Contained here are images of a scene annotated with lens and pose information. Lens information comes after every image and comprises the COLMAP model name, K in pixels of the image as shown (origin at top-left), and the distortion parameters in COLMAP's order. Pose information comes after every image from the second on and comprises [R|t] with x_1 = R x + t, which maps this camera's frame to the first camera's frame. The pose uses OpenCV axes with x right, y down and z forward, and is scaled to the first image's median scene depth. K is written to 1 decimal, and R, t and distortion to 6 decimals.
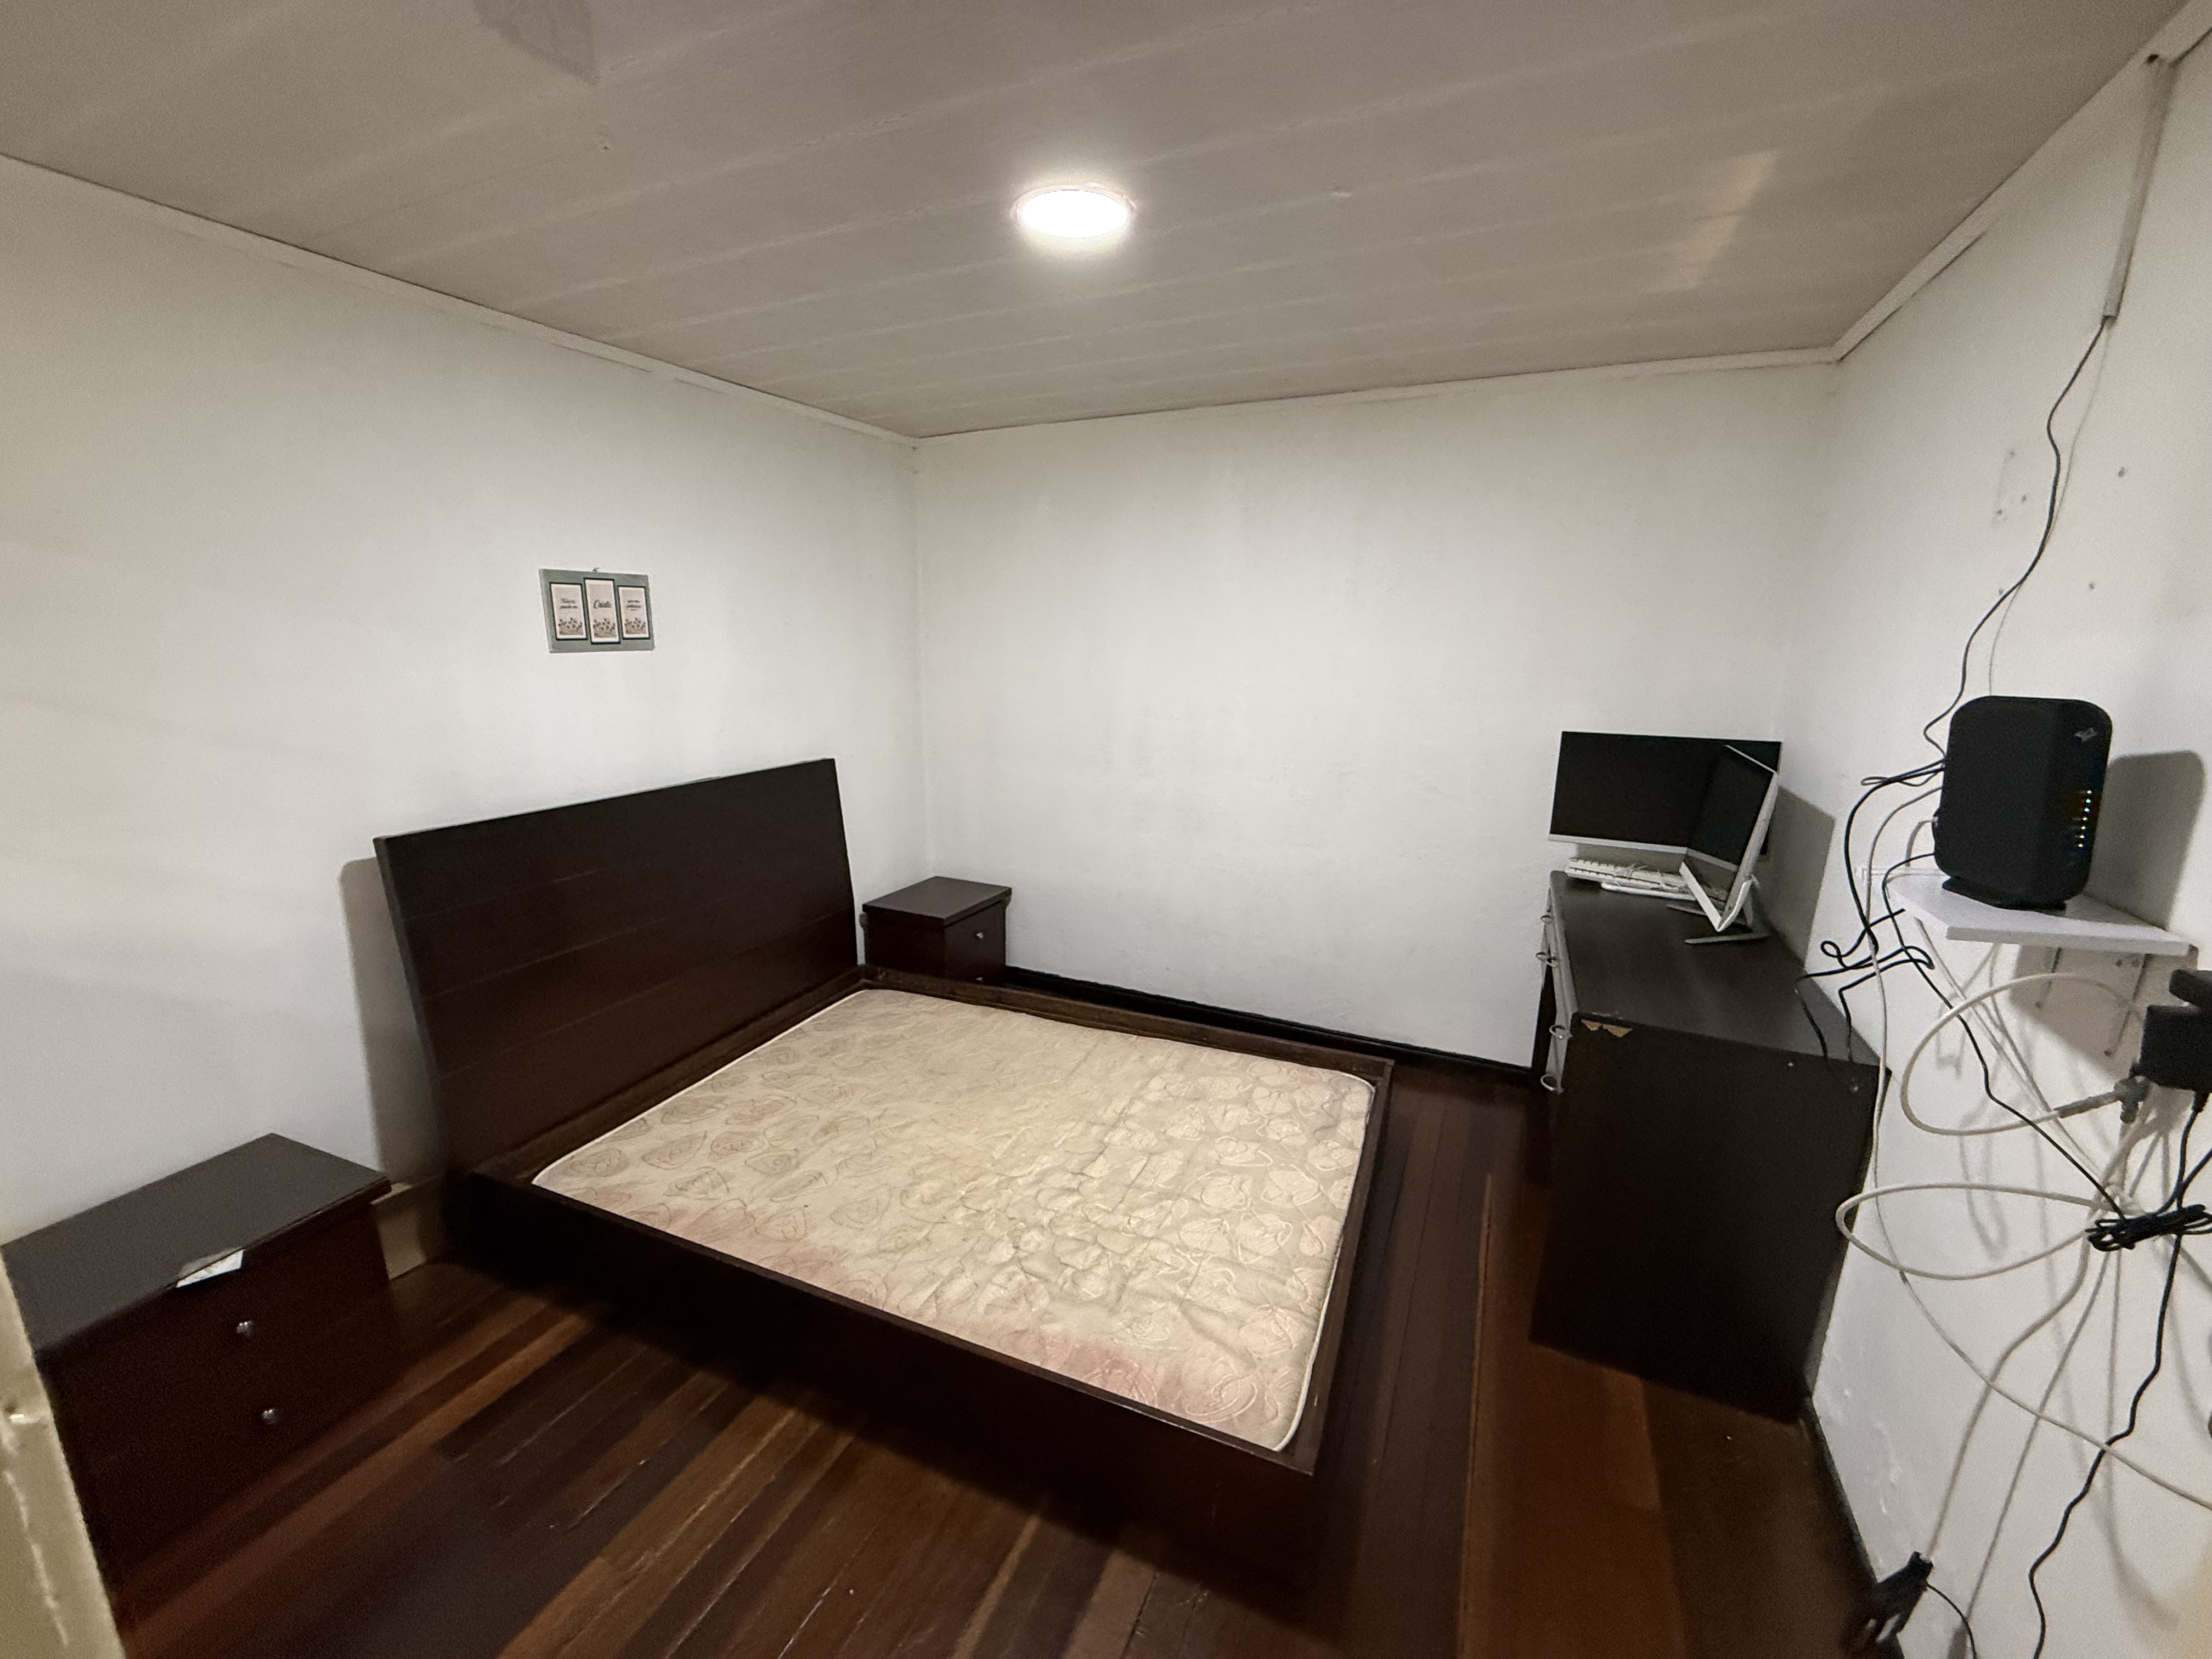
lens RADIAL K [[878.9, 0, 1114.9], [0, 878.9, 835.6], [0, 0, 1]] dist [-0.001420, 0.000053]
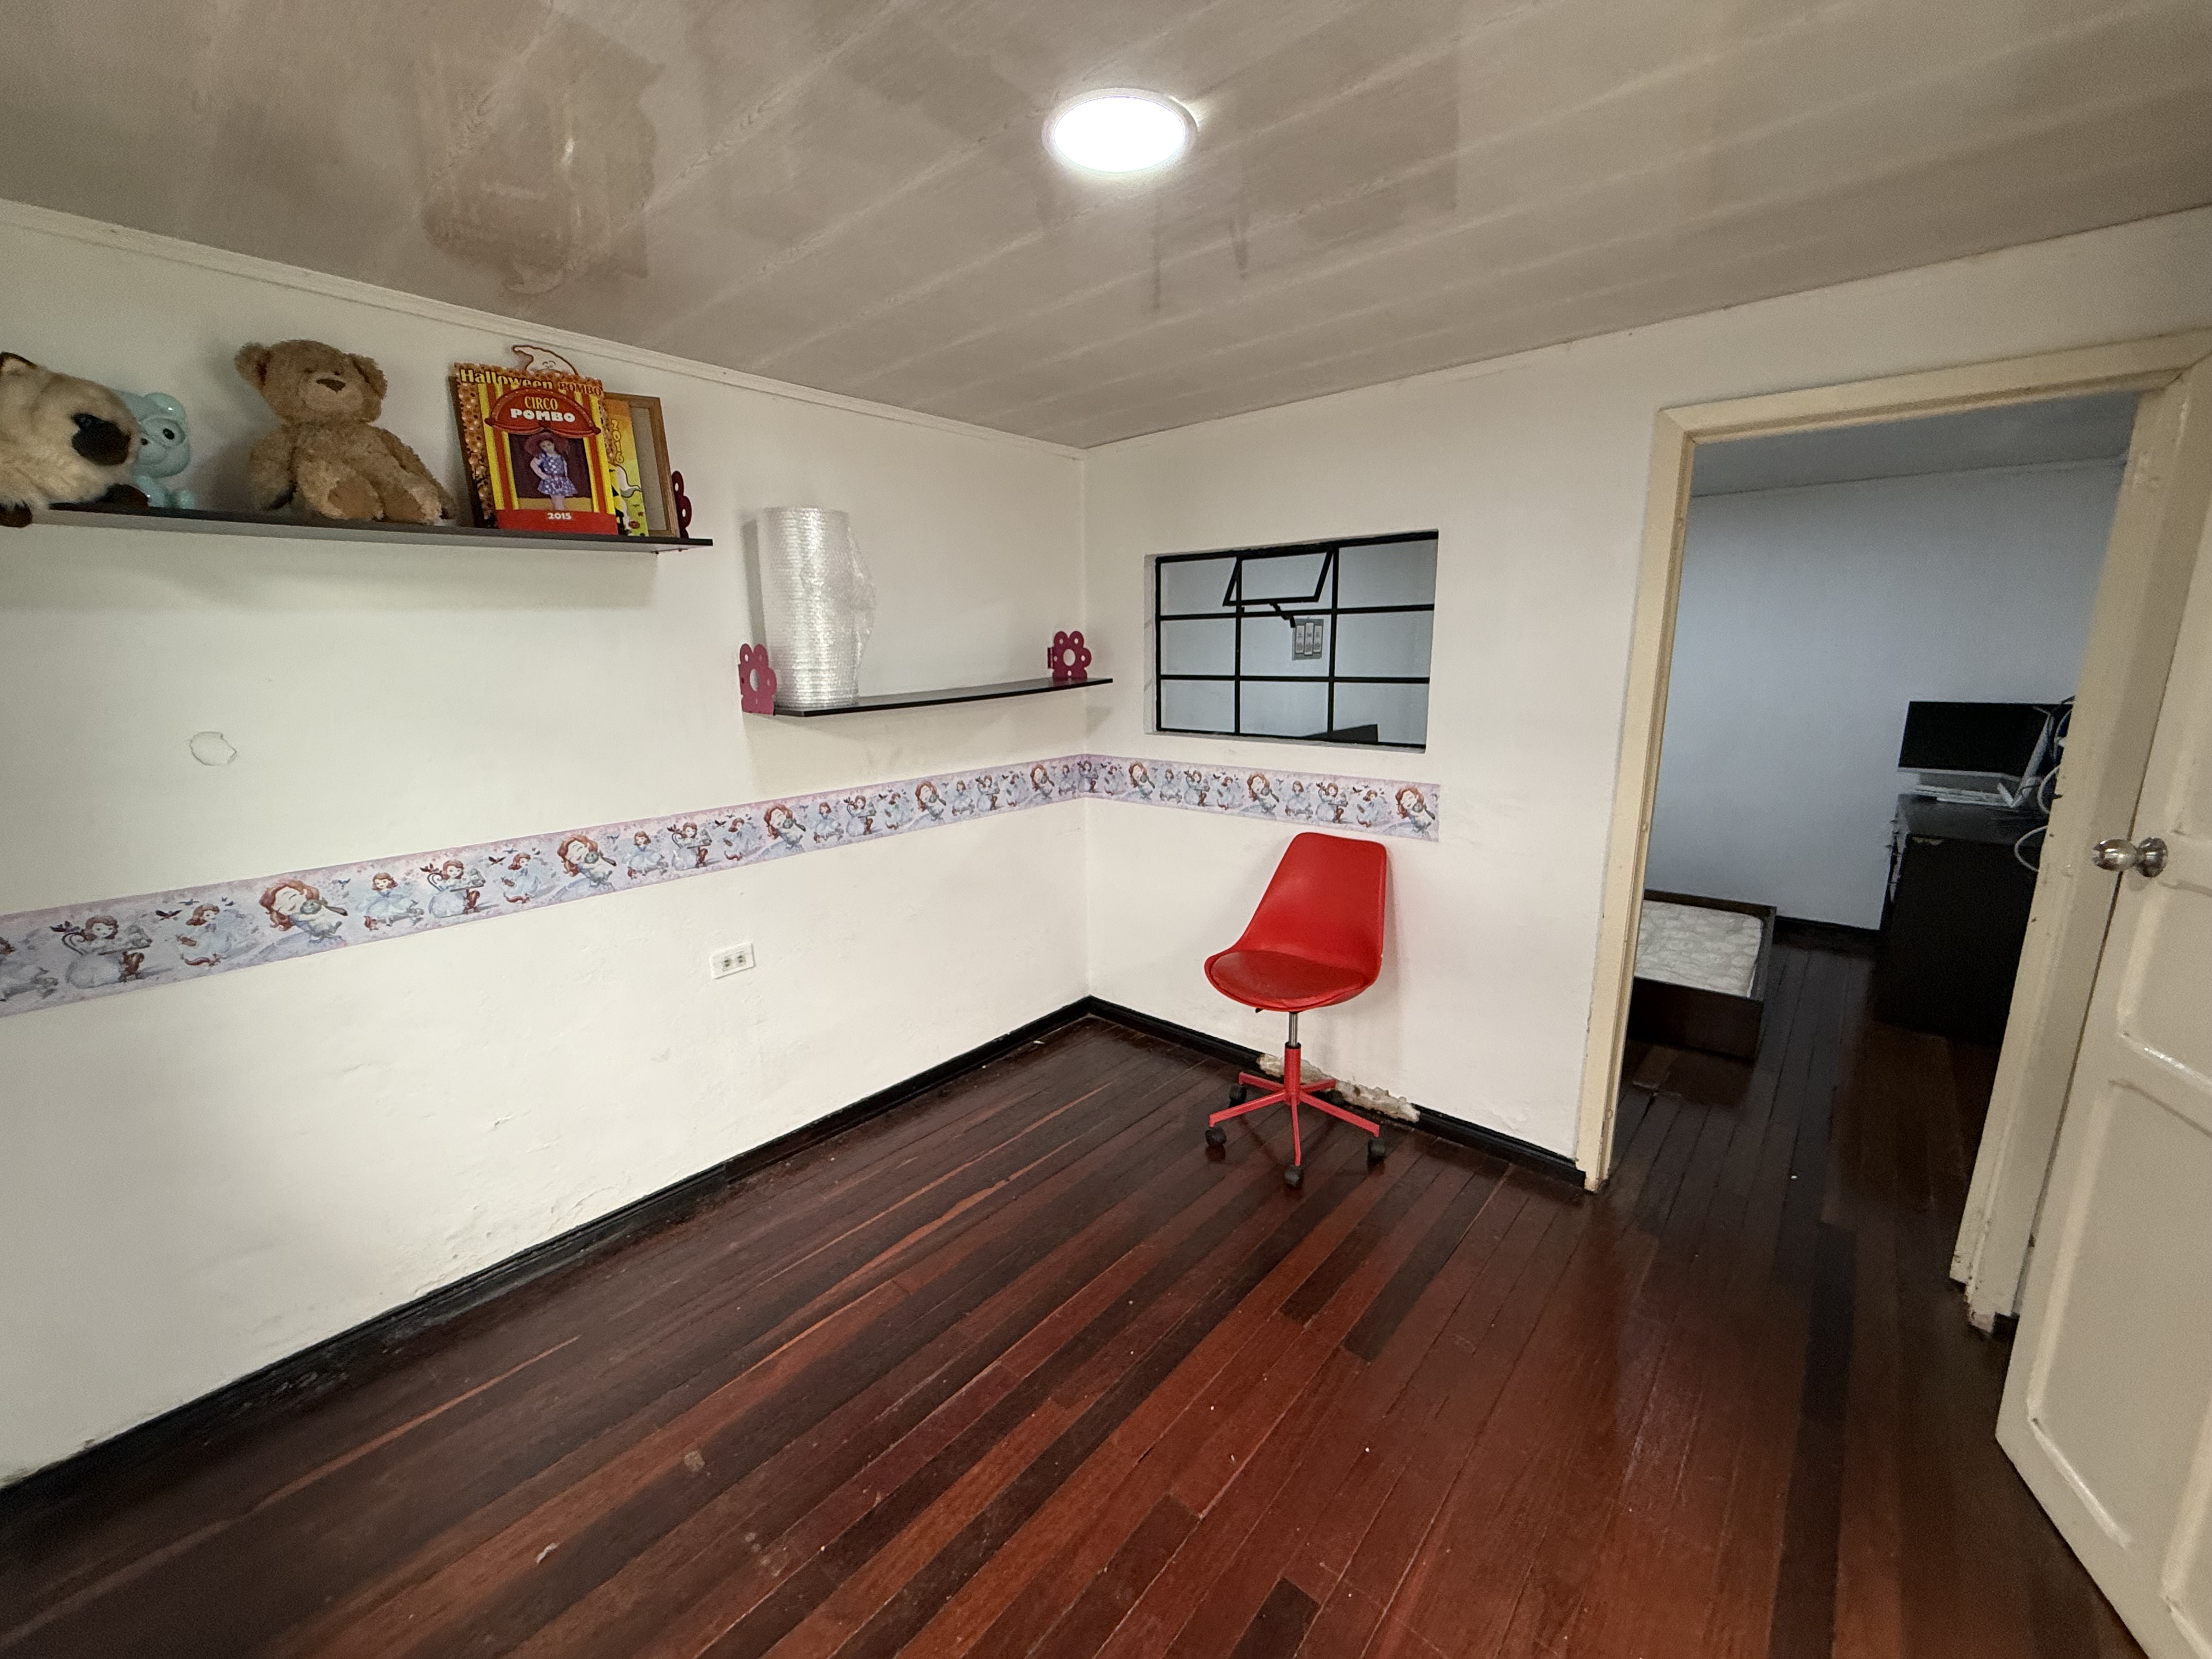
lens RADIAL K [[878.9, 0, 1098.0], [0, 878.9, 828.6], [0, 0, 1]] dist [-0.001420, 0.000053]
pose [[0.957960, 0.038689, -0.284281, -0.445760], [-0.045530, 0.998810, -0.017490, 0.208890], [0.283266, 0.029698, 0.958581, -0.949202]]
